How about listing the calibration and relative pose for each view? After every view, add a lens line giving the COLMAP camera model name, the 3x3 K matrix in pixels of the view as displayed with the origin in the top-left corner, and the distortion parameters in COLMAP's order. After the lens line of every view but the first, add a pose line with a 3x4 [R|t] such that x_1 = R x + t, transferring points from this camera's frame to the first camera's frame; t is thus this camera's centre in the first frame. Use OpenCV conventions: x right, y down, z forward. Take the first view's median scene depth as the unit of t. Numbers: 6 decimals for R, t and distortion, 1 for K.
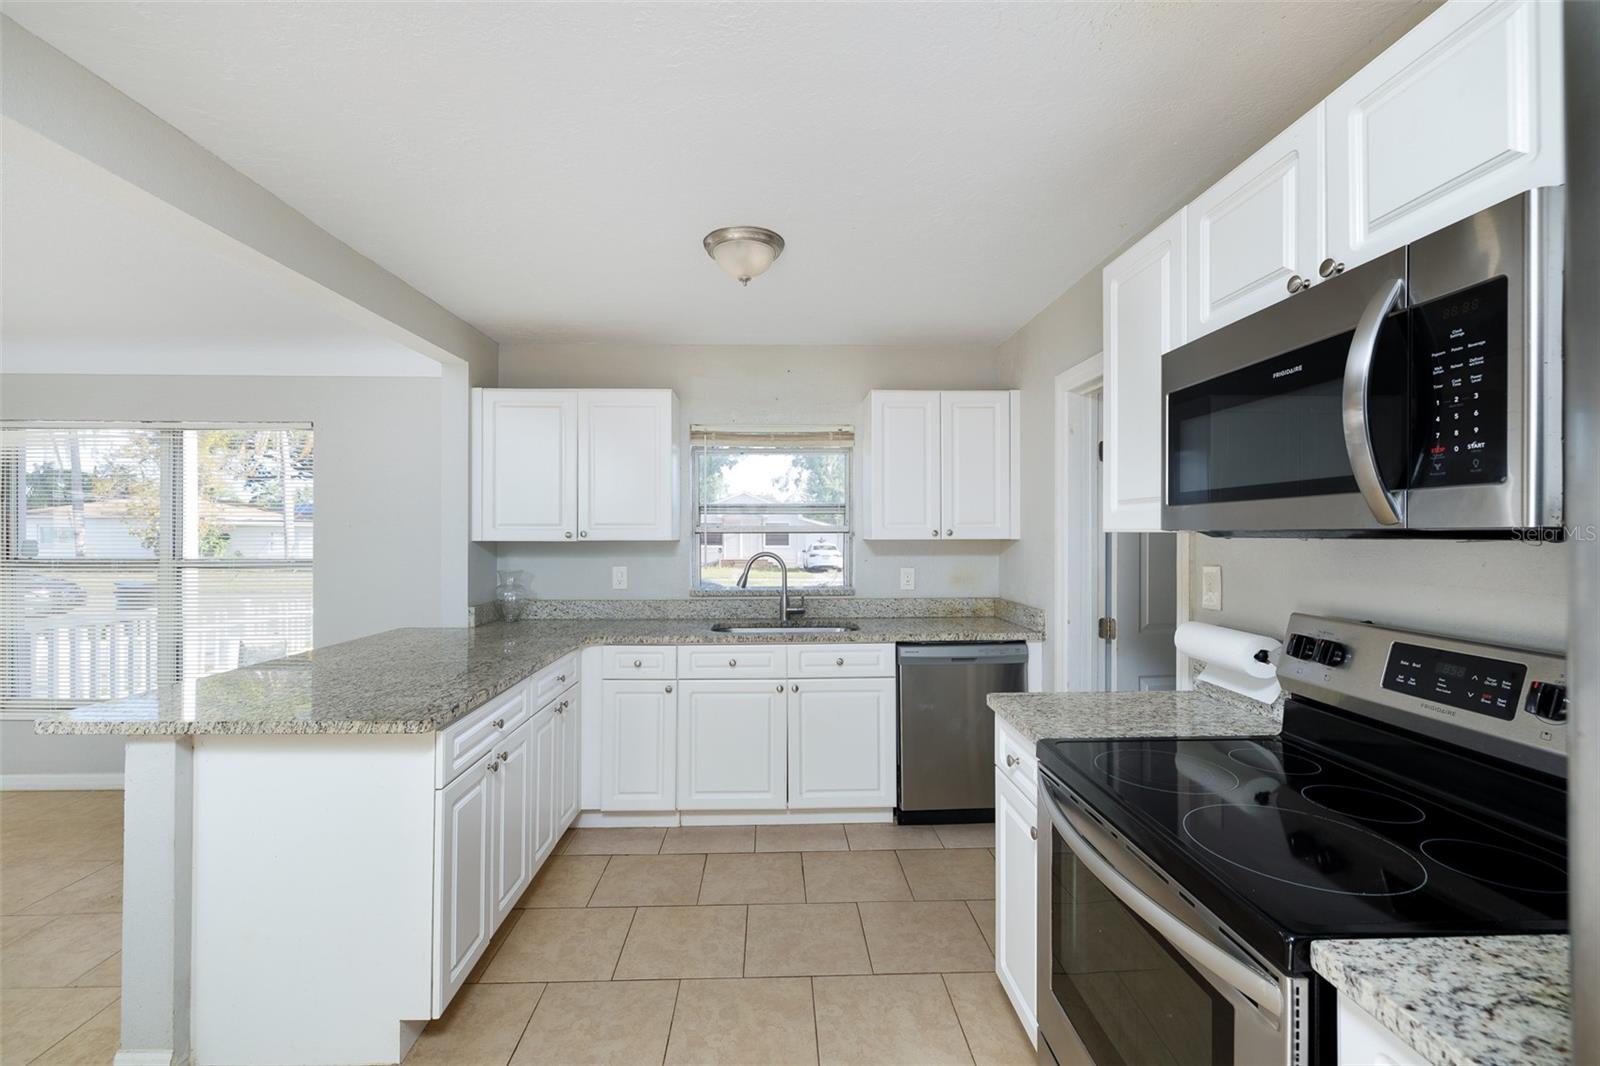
lens RADIAL K [[673.8, 0, 790.8], [0, 673.8, 530.1], [0, 0, 1]] dist [-0.000505, 0.000670]
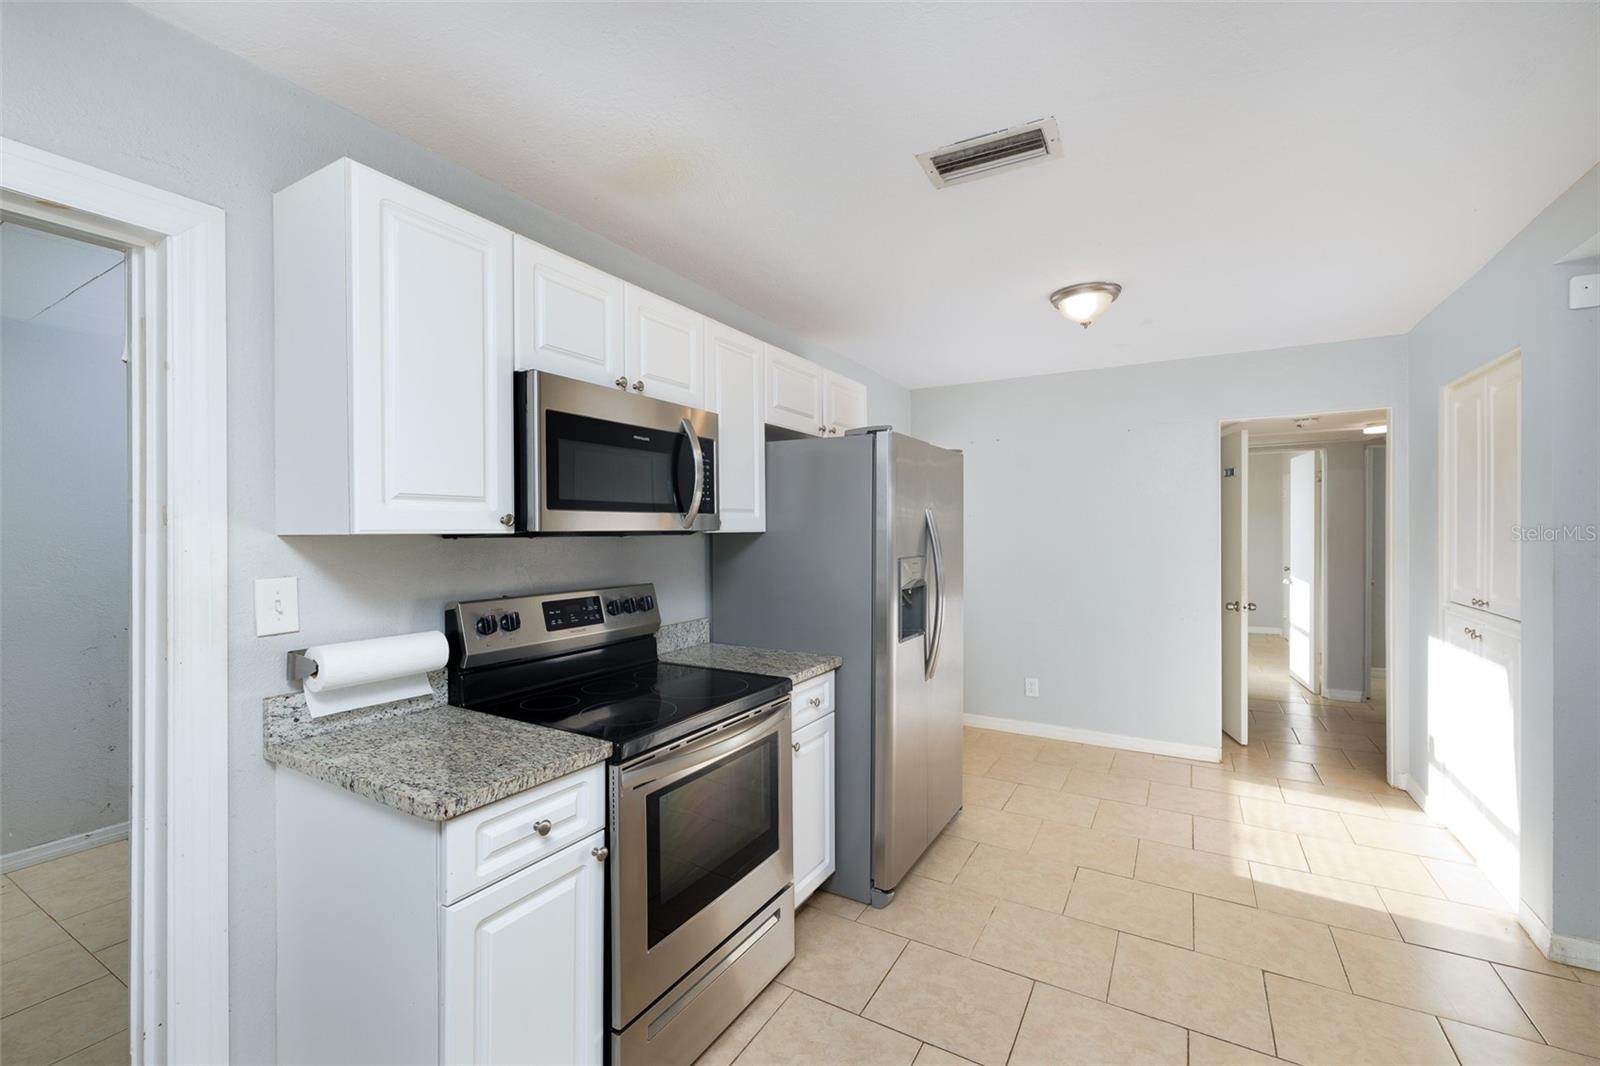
lens RADIAL K [[673.8, 0, 790.3], [0, 673.8, 529.0], [0, 0, 1]] dist [-0.000505, 0.000670]
pose [[-0.842412, 0.007021, 0.538787, -0.178190], [0.006321, 0.999975, -0.003148, 0.001091], [-0.538796, 0.000753, -0.842436, 0.800720]]
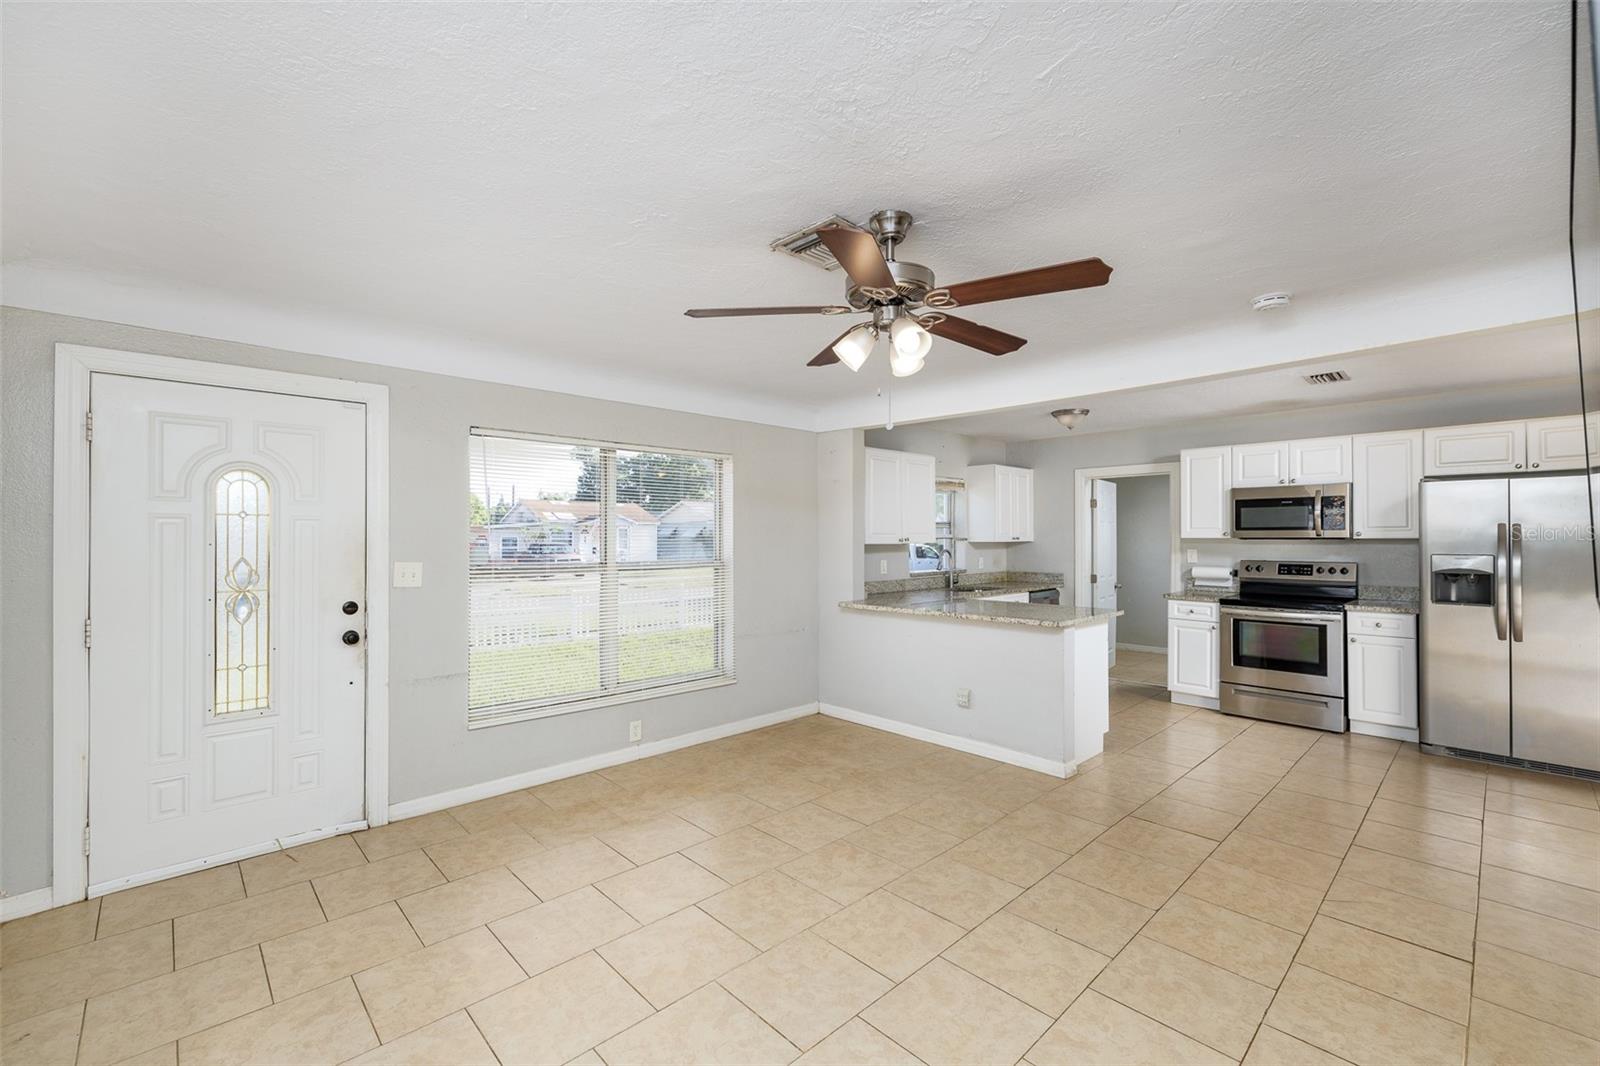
lens RADIAL K [[673.8, 0, 792.0], [0, 673.8, 526.8], [0, 0, 1]] dist [-0.000505, 0.000670]
pose [[0.747574, 0.009286, 0.664114, -1.681943], [-0.000808, 0.999914, -0.013072, -0.003224], [-0.664178, 0.009235, 0.747517, -0.058119]]
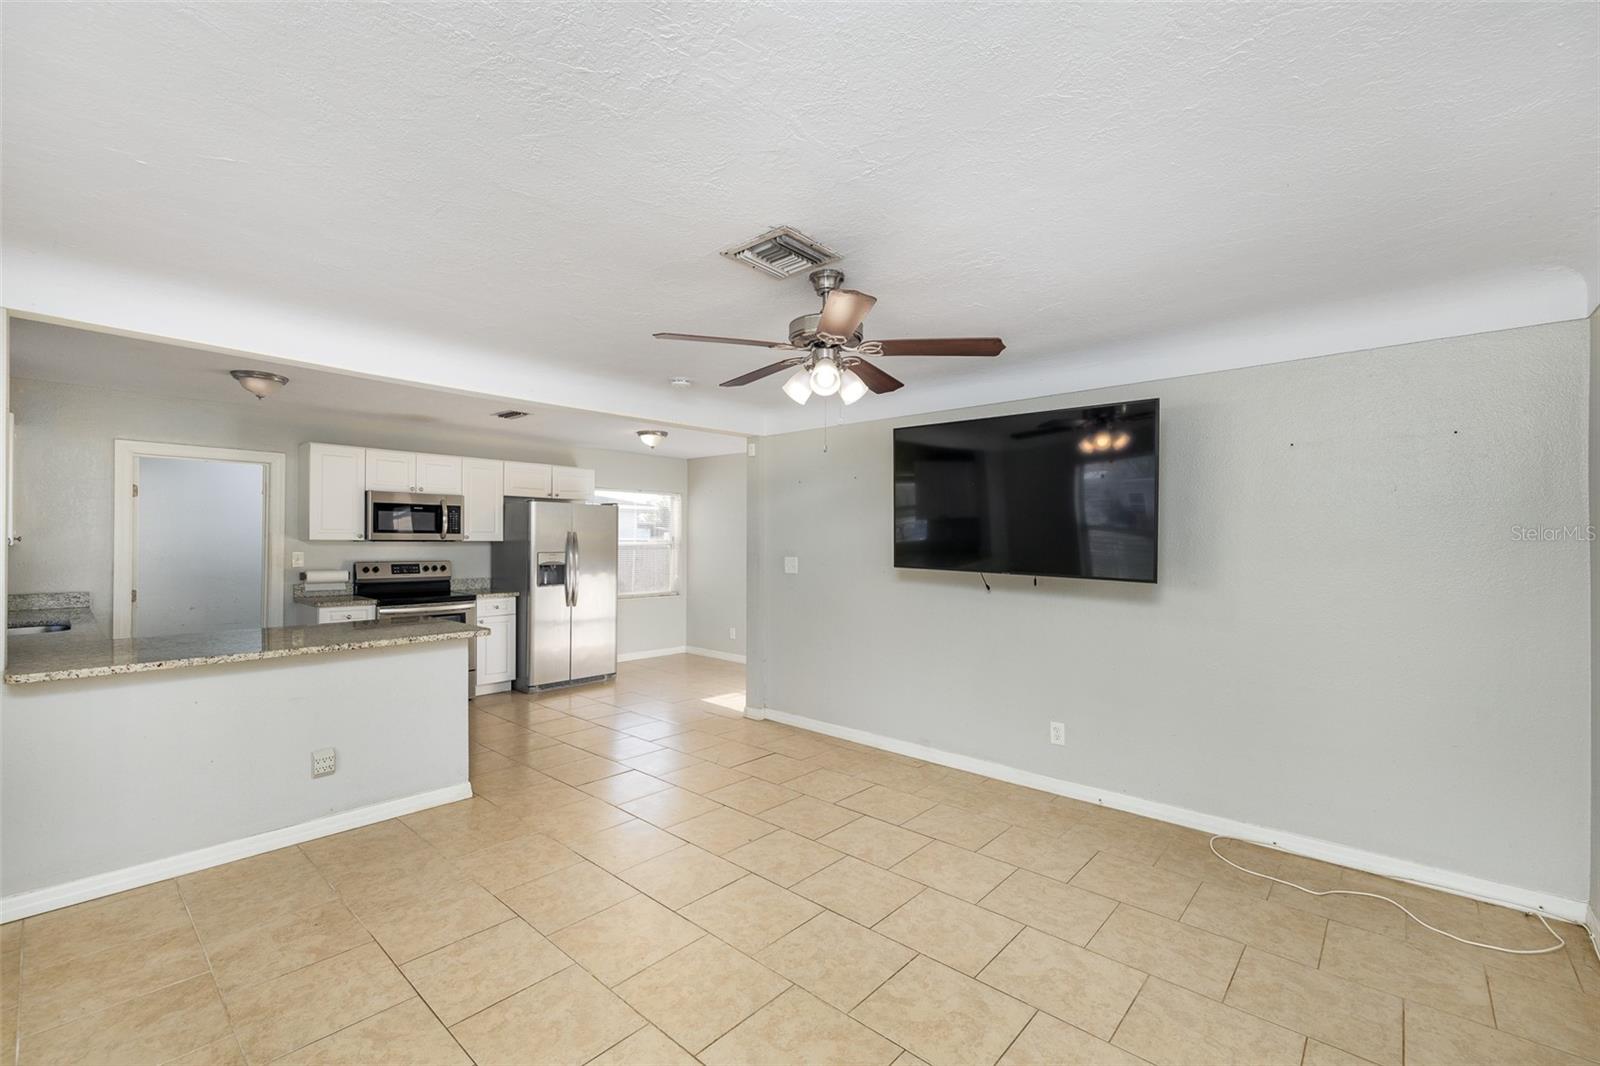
lens RADIAL K [[673.8, 0, 798.8], [0, 673.8, 539.6], [0, 0, 1]] dist [-0.000505, 0.000670]
pose [[-0.728191, -0.003354, 0.685366, -1.687772], [-0.009455, 0.999942, -0.005153, -0.000898], [-0.685309, -0.010232, -0.728181, 0.965246]]
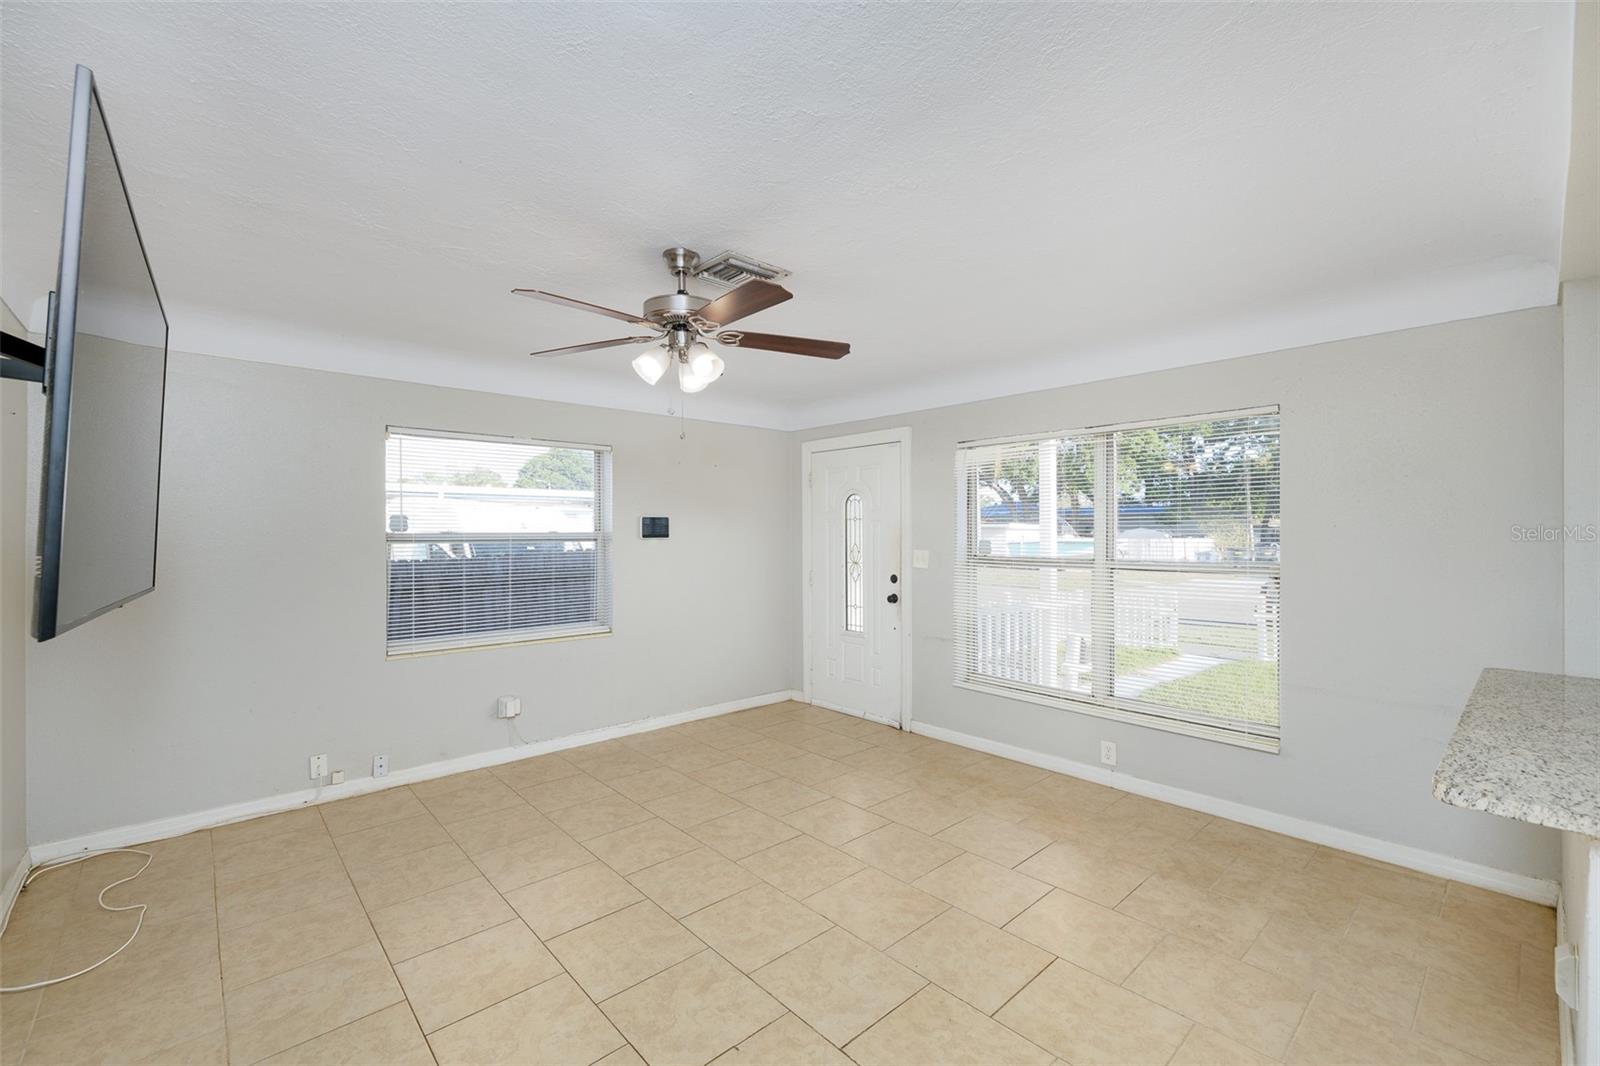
lens RADIAL K [[673.8, 0, 794.4], [0, 673.8, 525.1], [0, 0, 1]] dist [-0.000505, 0.000670]
pose [[0.646975, -0.010346, -0.762441, -0.512652], [0.005052, 0.999944, -0.009282, -0.002694], [0.762495, 0.002153, 0.646991, -0.022579]]
